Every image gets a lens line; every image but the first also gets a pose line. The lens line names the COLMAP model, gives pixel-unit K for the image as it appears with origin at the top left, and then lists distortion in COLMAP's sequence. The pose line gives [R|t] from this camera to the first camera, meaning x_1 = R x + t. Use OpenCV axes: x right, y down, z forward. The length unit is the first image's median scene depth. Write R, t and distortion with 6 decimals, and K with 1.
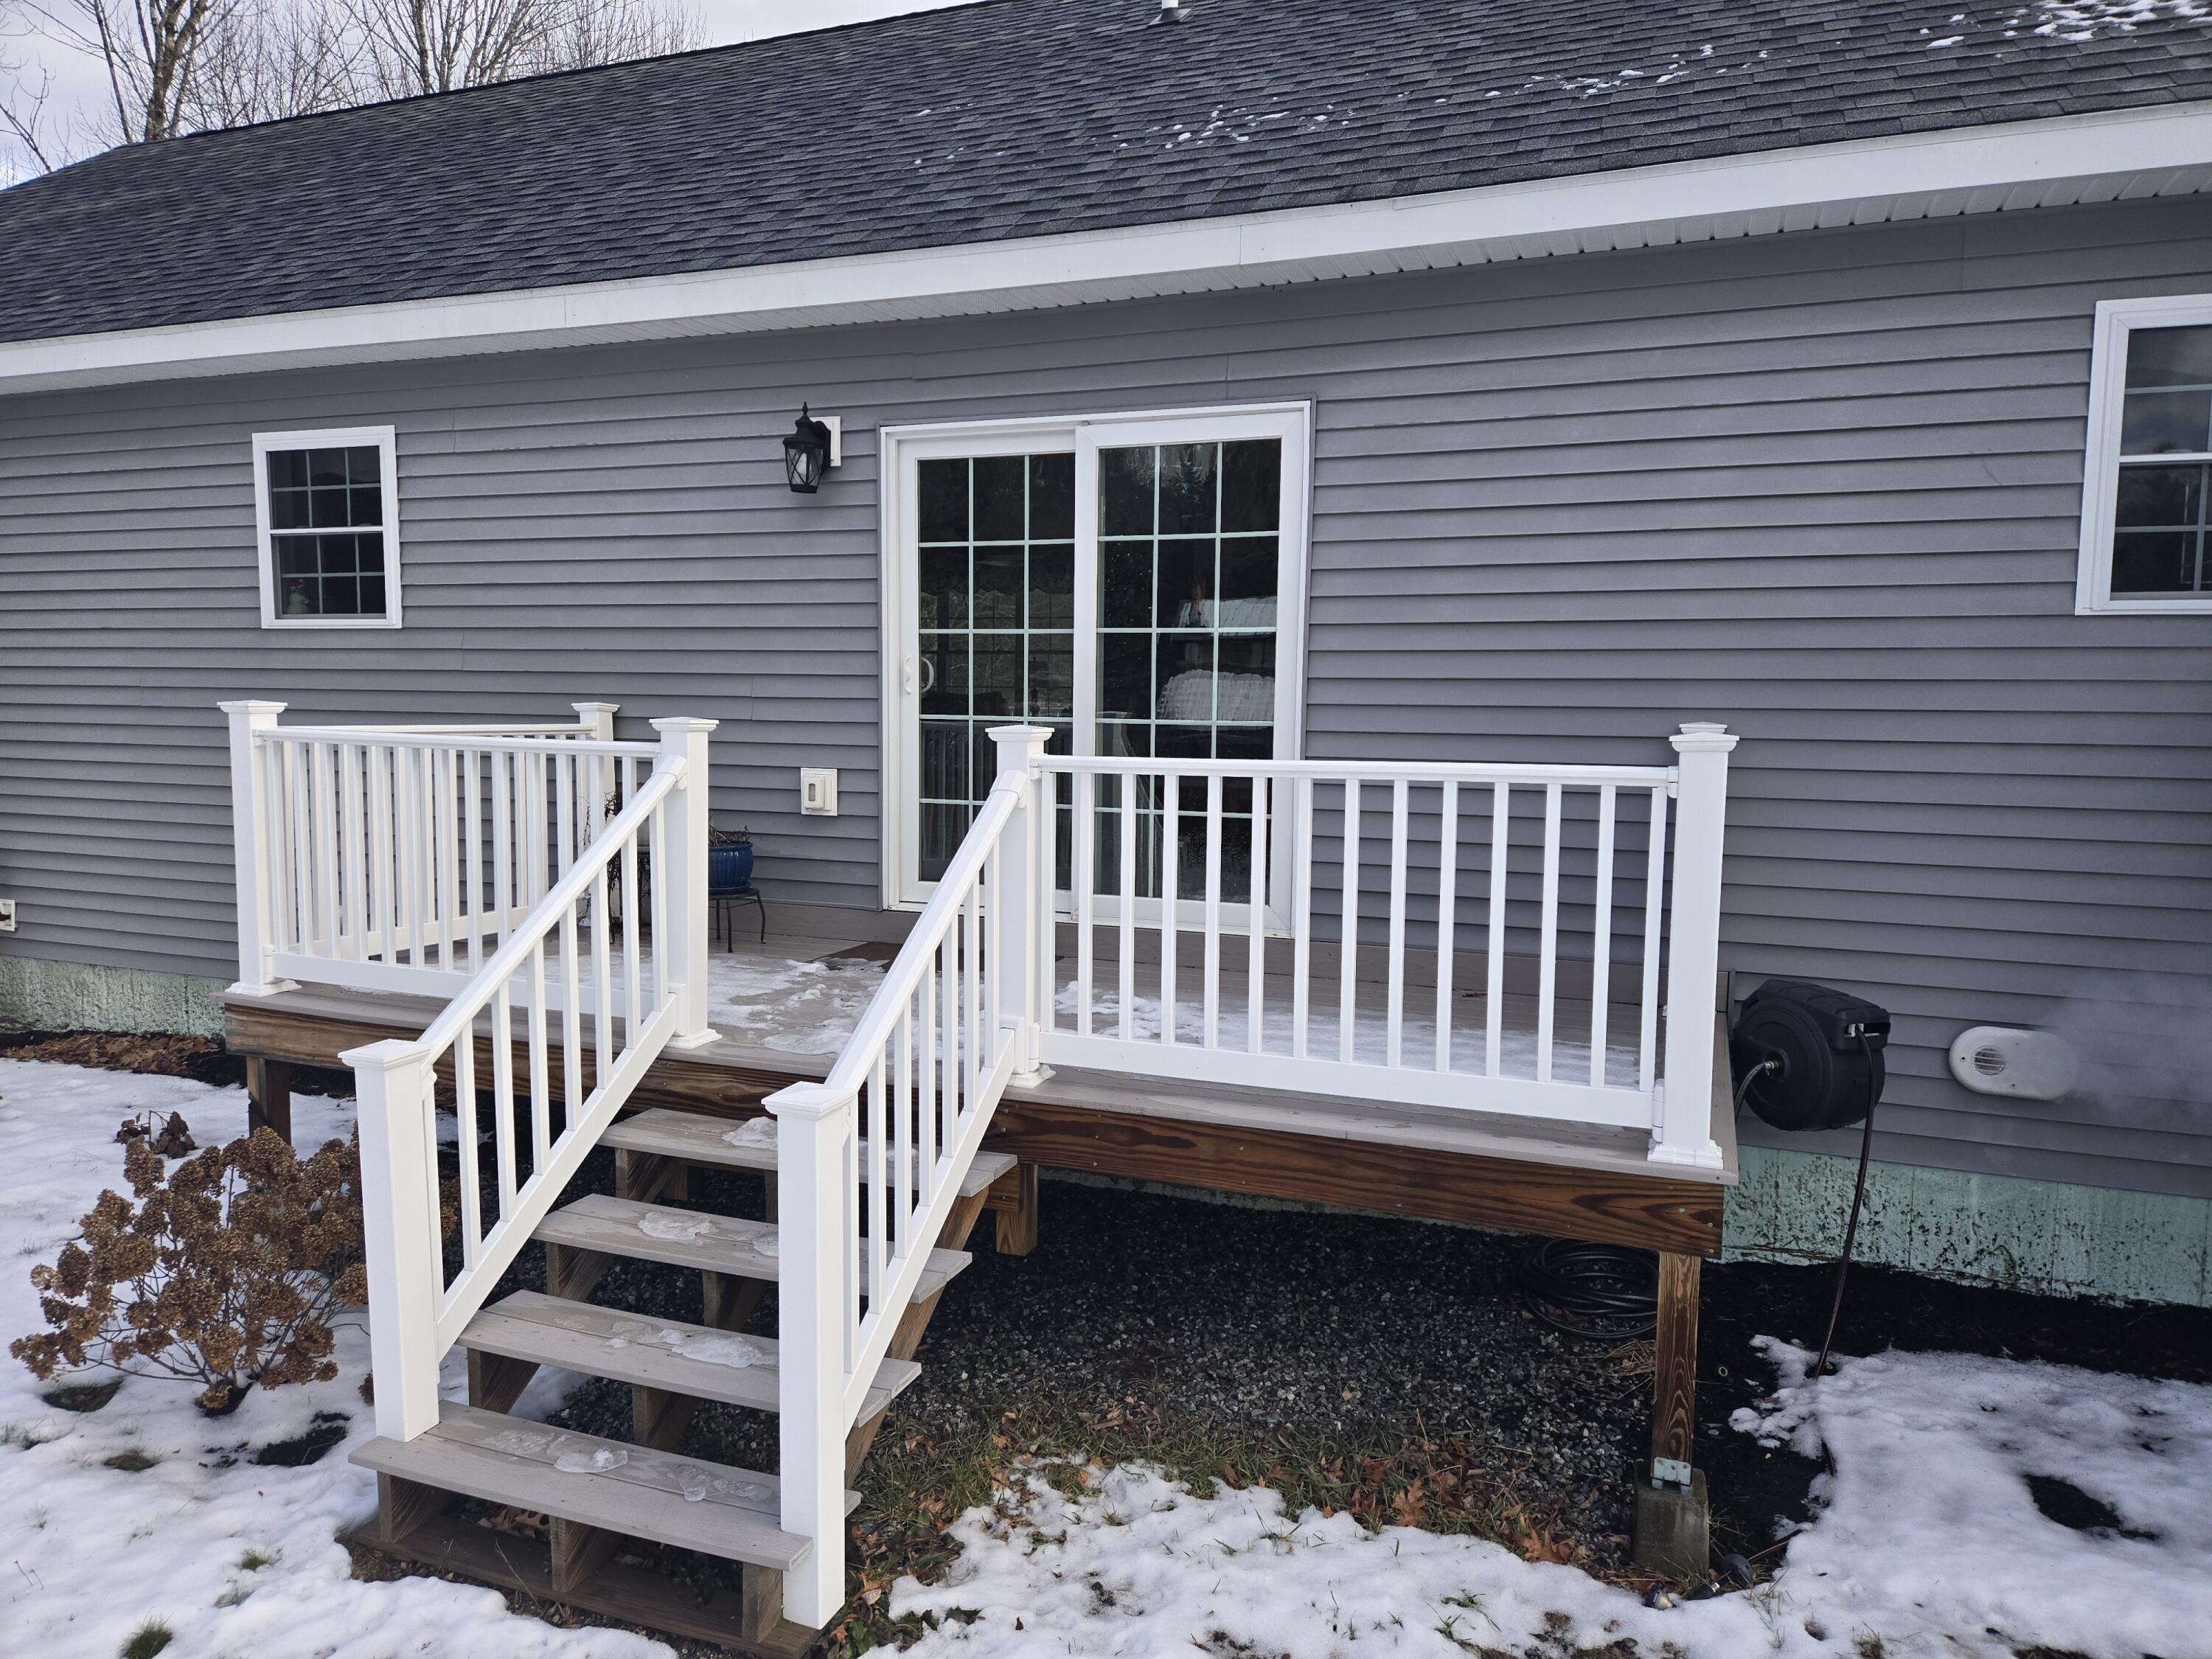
lens RADIAL K [[1601.0, 0, 1106.0], [0, 1601.0, 829.5], [0, 0, 1]] dist [0.051929, -0.000702]
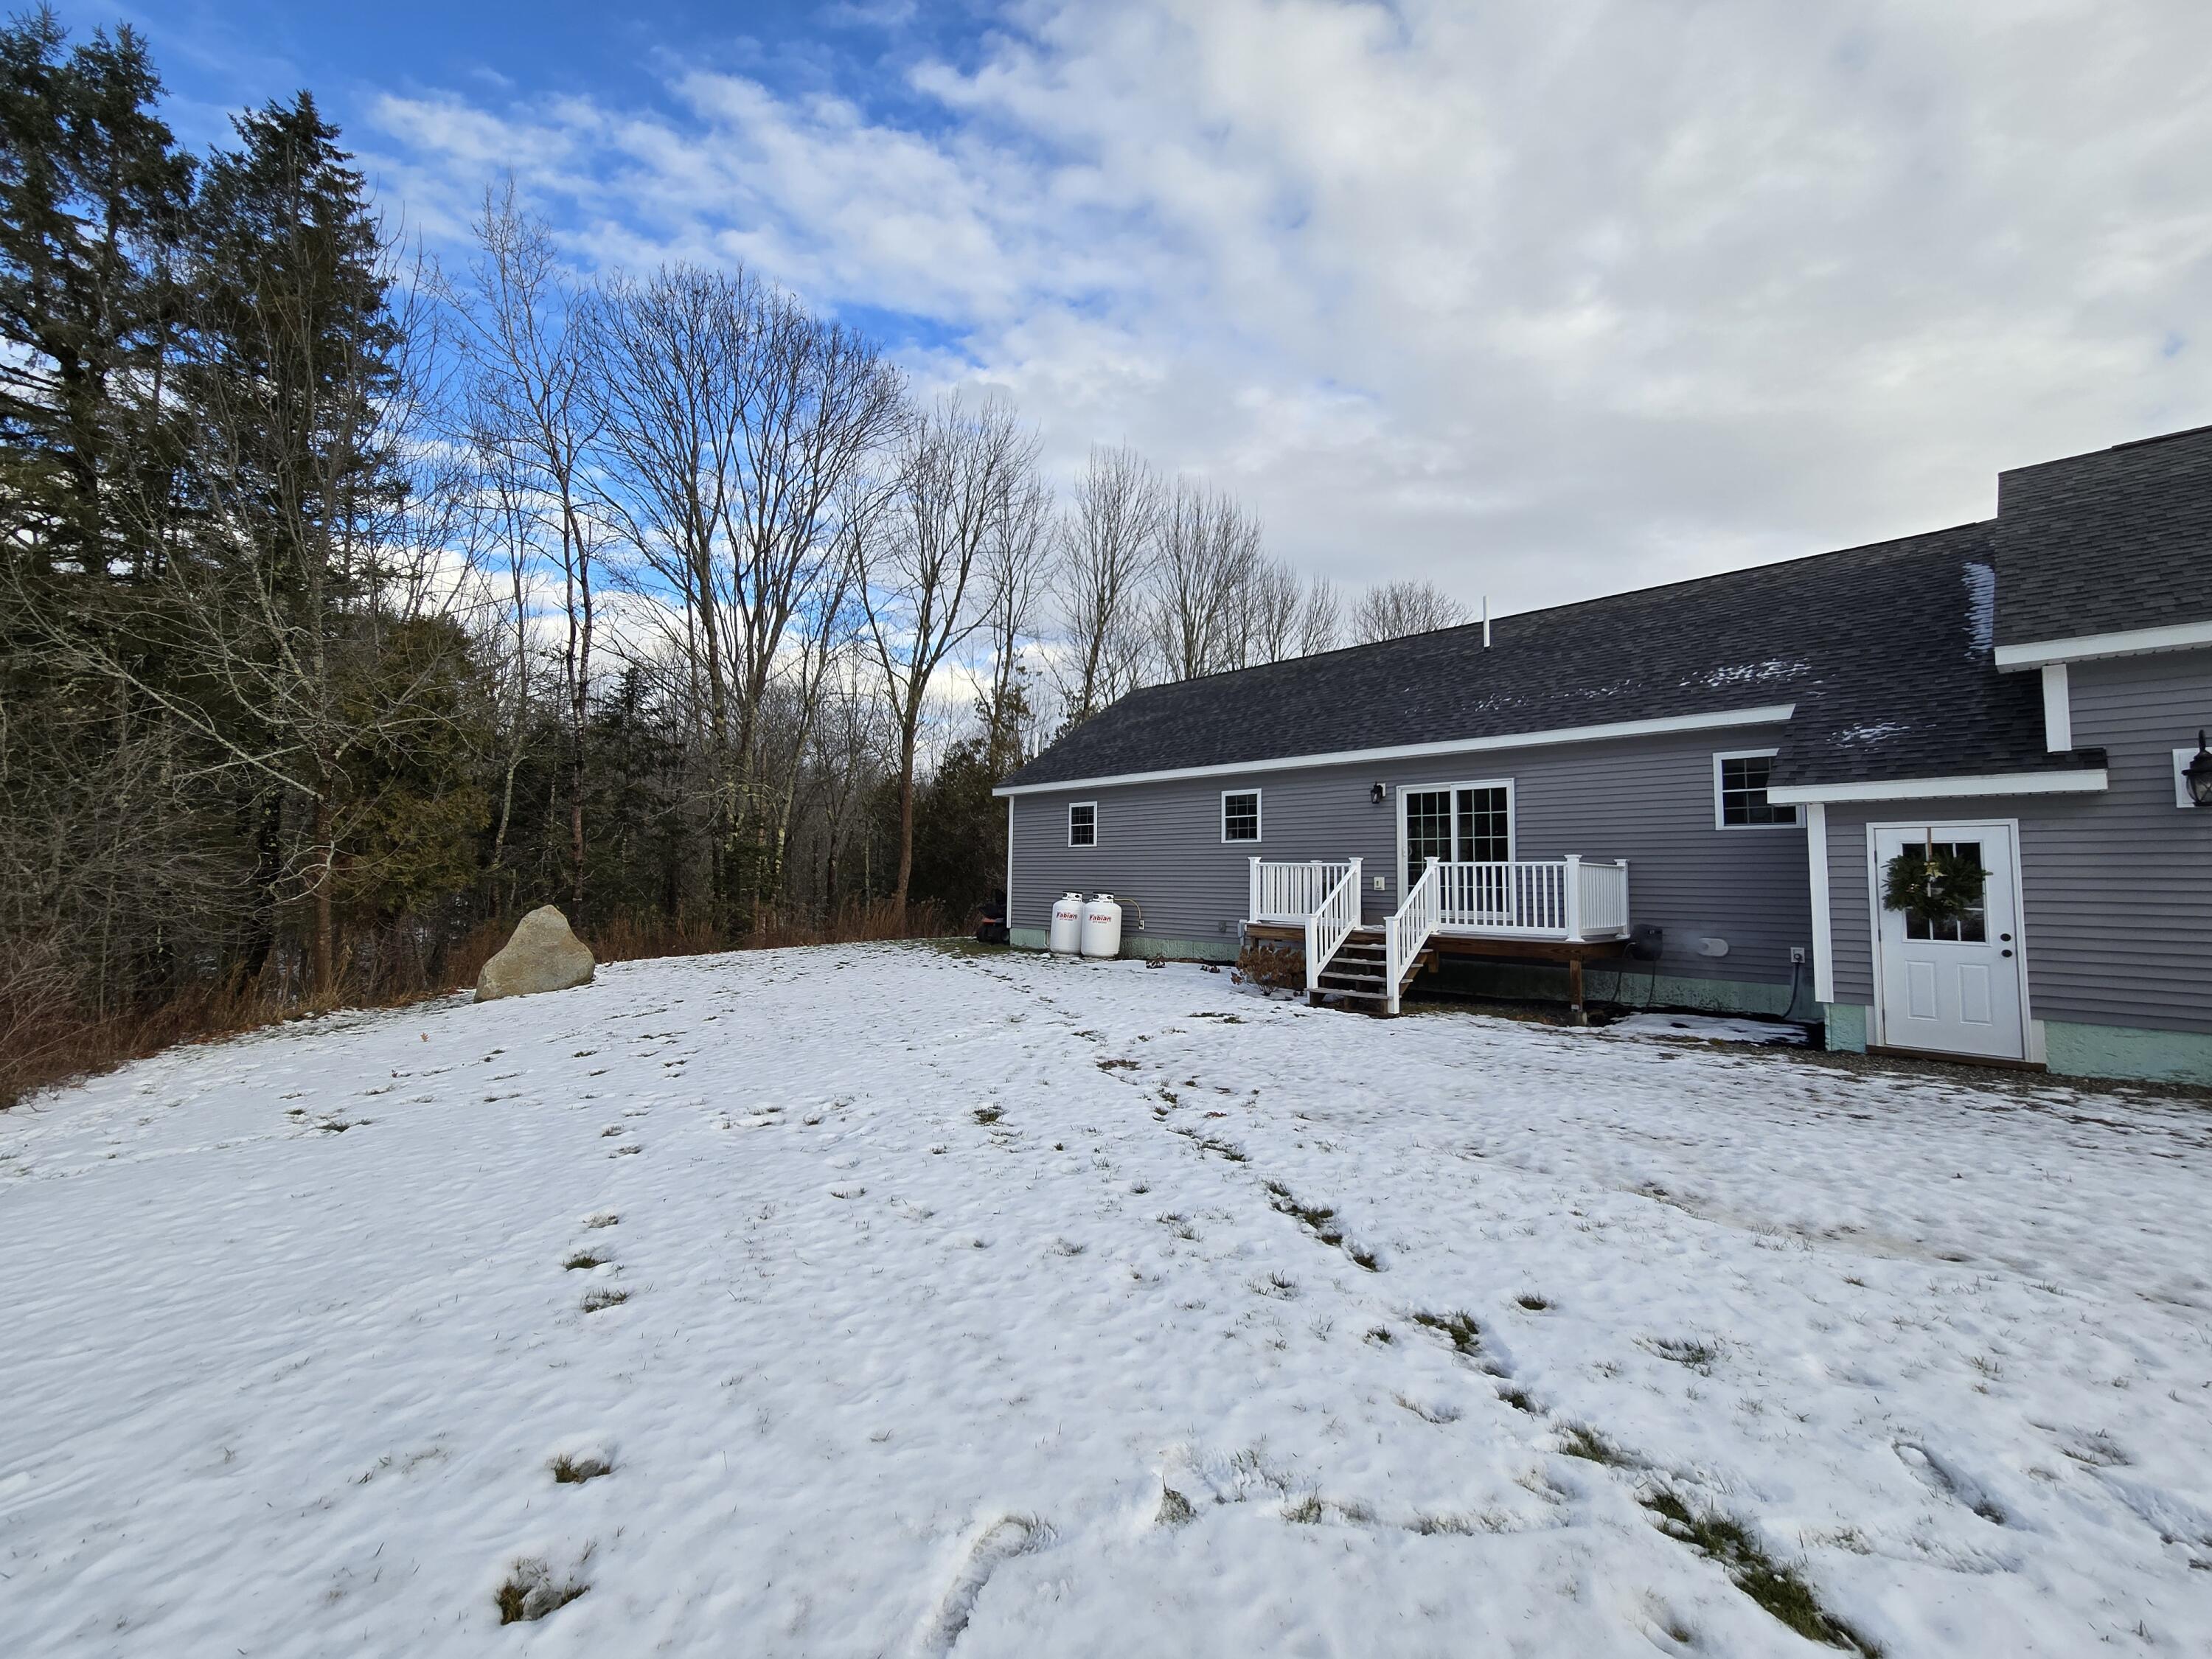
lens RADIAL K [[909.4, 0, 1113.3], [0, 909.4, 813.2], [0, 0, 1]] dist [-0.011157, -0.000164]
pose [[0.914344, -0.027692, -0.403990, 0.125240], [-0.038434, 0.987220, -0.154657, 0.187934], [0.403110, 0.156937, 0.901595, -1.323293]]
